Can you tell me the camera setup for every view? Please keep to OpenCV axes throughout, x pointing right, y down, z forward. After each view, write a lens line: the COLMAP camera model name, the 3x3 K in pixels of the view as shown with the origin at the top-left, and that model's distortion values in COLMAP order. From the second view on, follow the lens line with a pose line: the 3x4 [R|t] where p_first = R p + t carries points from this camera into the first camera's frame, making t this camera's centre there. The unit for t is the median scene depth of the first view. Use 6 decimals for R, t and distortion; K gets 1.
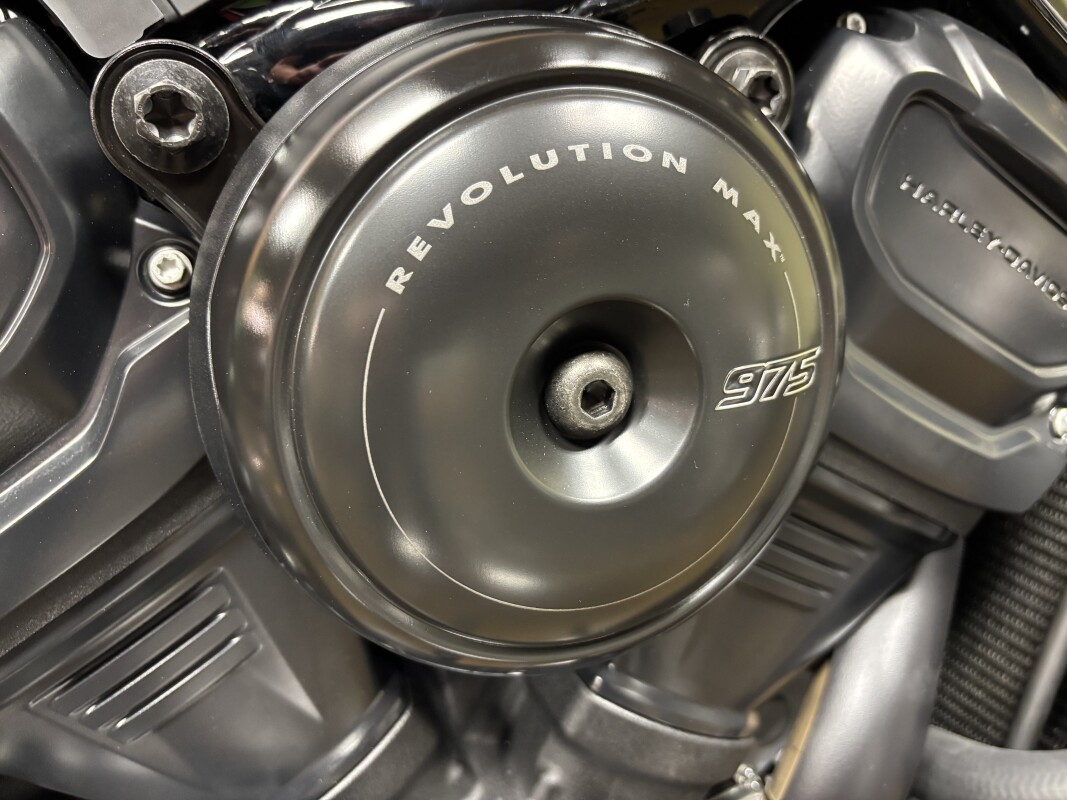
lens RADIAL K [[822.9, 0, 533.5], [0, 822.9, 400.0], [0, 0, 1]] dist [0.053487, -0.063329]
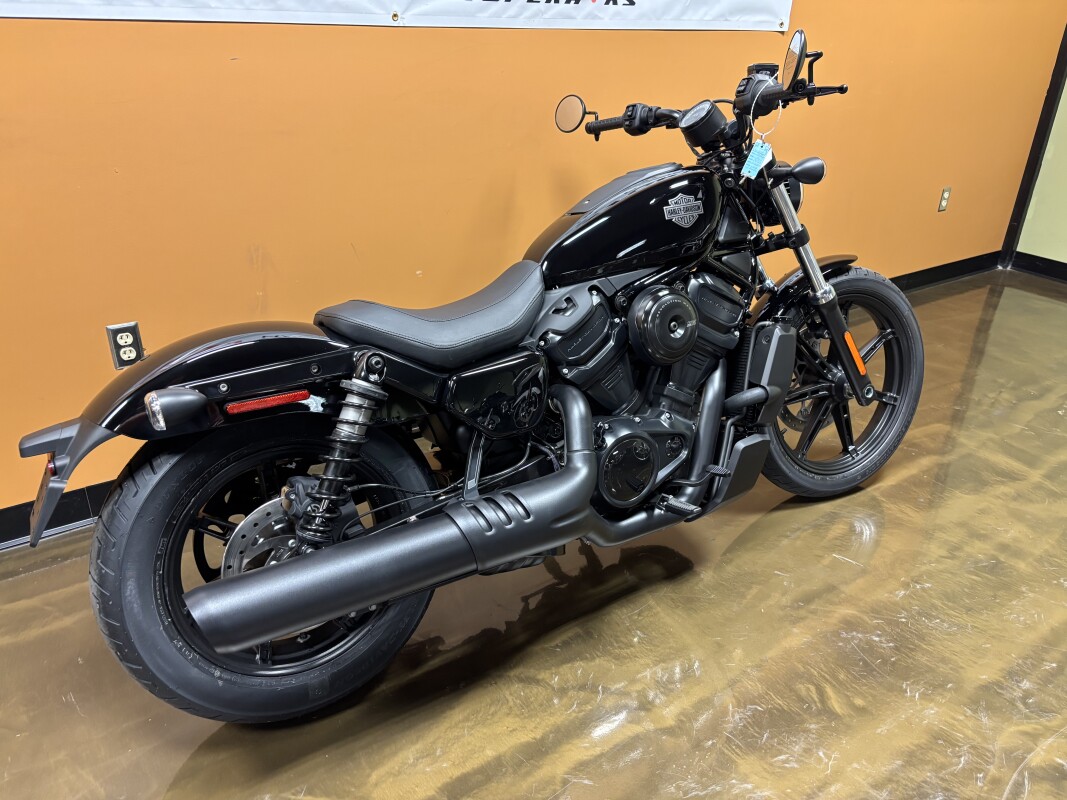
lens RADIAL K [[826.9, 0, 545.7], [0, 826.9, 402.5], [0, 0, 1]] dist [0.081768, -0.111151]
pose [[0.970927, -0.132505, 0.199356, -2.962965], [0.153879, 0.983436, -0.095784, 1.355175], [-0.183362, 0.123676, 0.975235, -6.904298]]
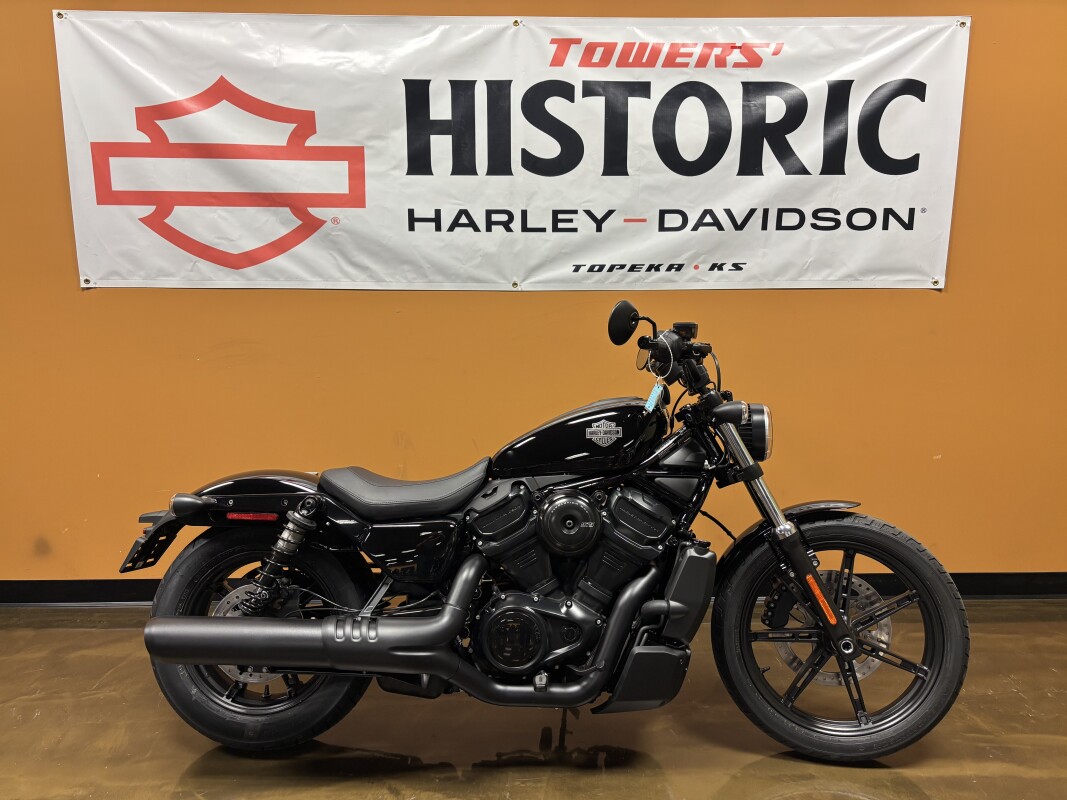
lens RADIAL K [[826.9, 0, 545.7], [0, 826.9, 402.5], [0, 0, 1]] dist [0.081768, -0.111151]
pose [[0.927924, 0.005123, -0.372734, 3.508069], [-0.146630, 0.924316, -0.352334, 2.196178], [0.342719, 0.381593, 0.858446, -8.307055]]
